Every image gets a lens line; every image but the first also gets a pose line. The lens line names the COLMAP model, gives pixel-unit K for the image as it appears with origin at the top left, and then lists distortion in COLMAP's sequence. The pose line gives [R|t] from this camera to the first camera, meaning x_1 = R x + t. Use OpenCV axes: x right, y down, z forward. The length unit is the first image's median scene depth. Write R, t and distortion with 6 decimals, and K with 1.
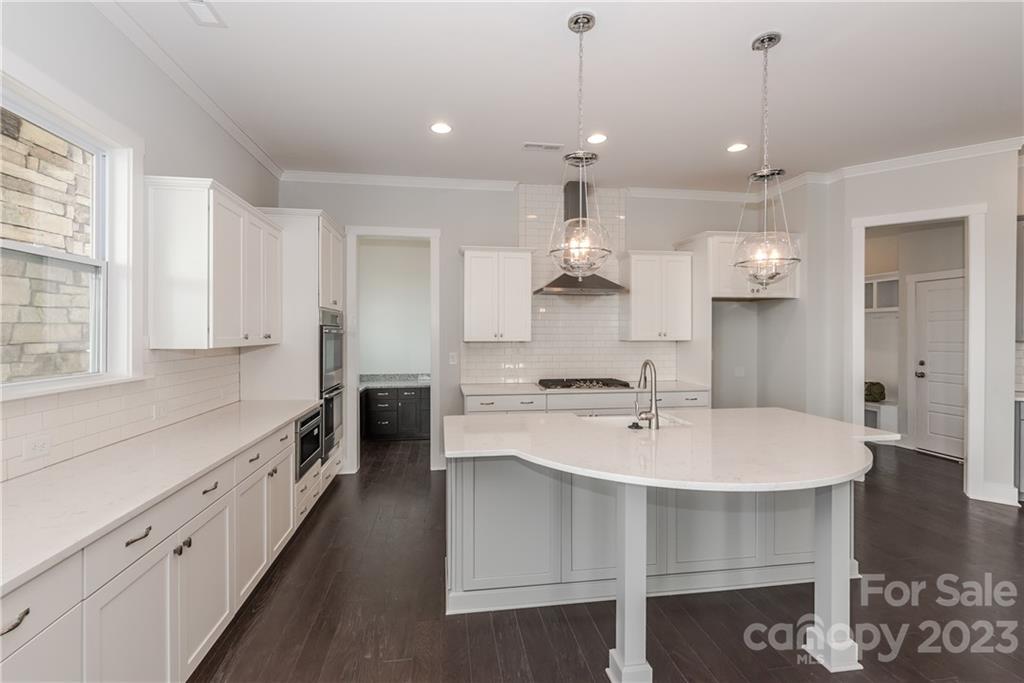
lens RADIAL K [[446.6, 0, 513.9], [0, 446.6, 344.3], [0, 0, 1]] dist [0.002941, 0.000035]
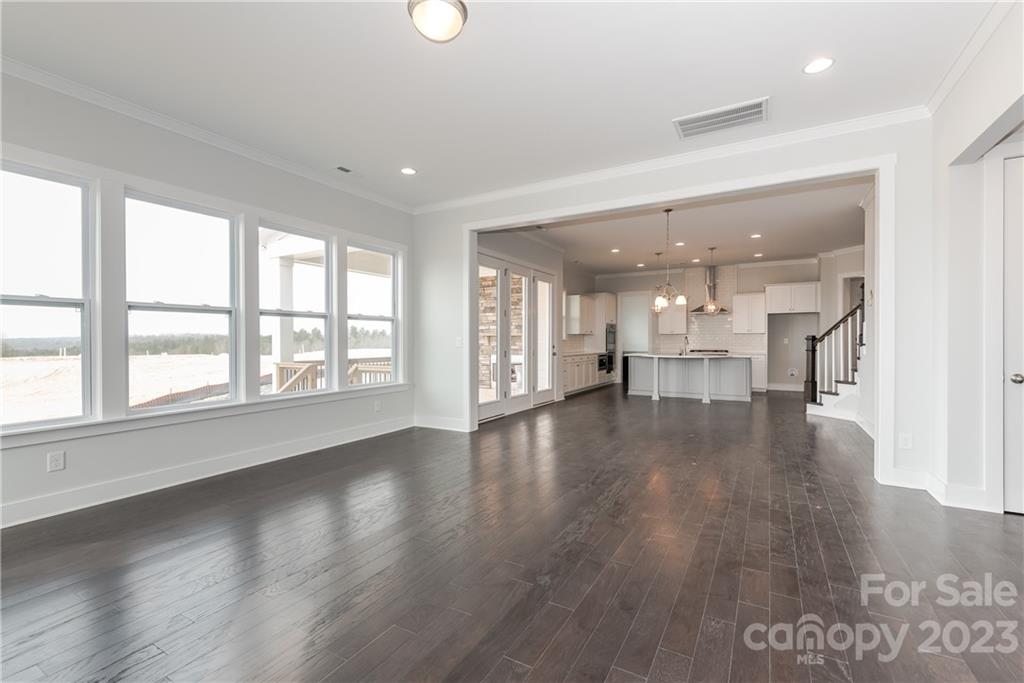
lens RADIAL K [[446.6, 0, 514.7], [0, 446.6, 341.8], [0, 0, 1]] dist [0.002941, 0.000035]
pose [[0.760419, 0.005770, -0.649407, 0.966621], [-0.009811, 0.999948, -0.002602, 0.057064], [0.649358, 0.008350, 0.760437, -1.579278]]
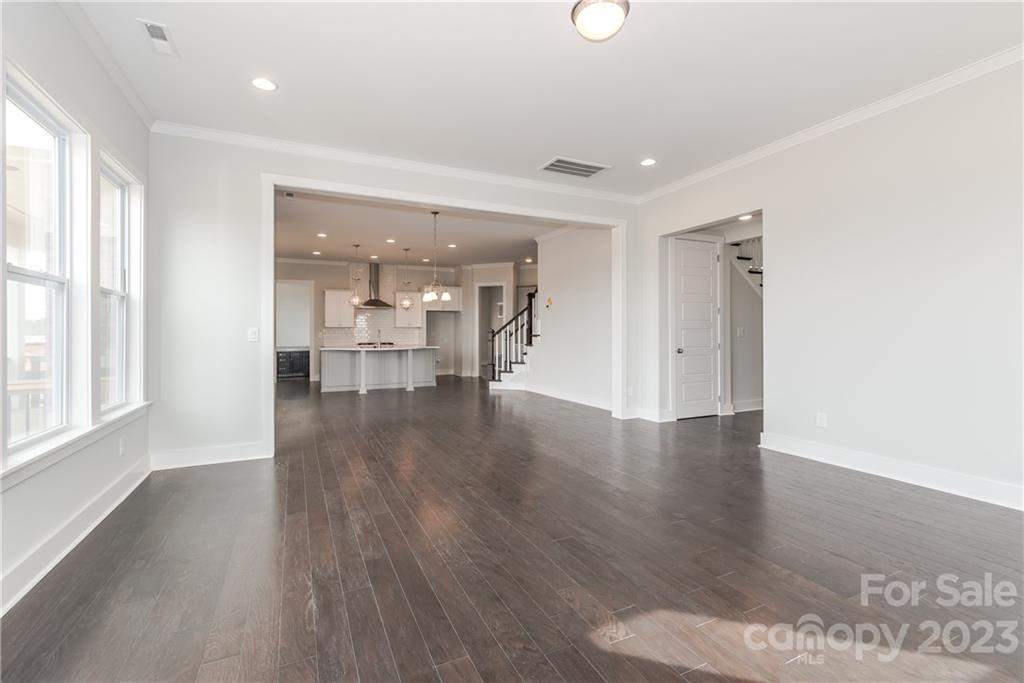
lens RADIAL K [[446.6, 0, 517.8], [0, 446.6, 331.9], [0, 0, 1]] dist [0.002941, 0.000035]
pose [[0.968221, 0.000353, 0.250098, 0.316551], [0.003704, 0.999869, -0.015751, 0.066412], [-0.250071, 0.016177, 0.968092, -1.738627]]
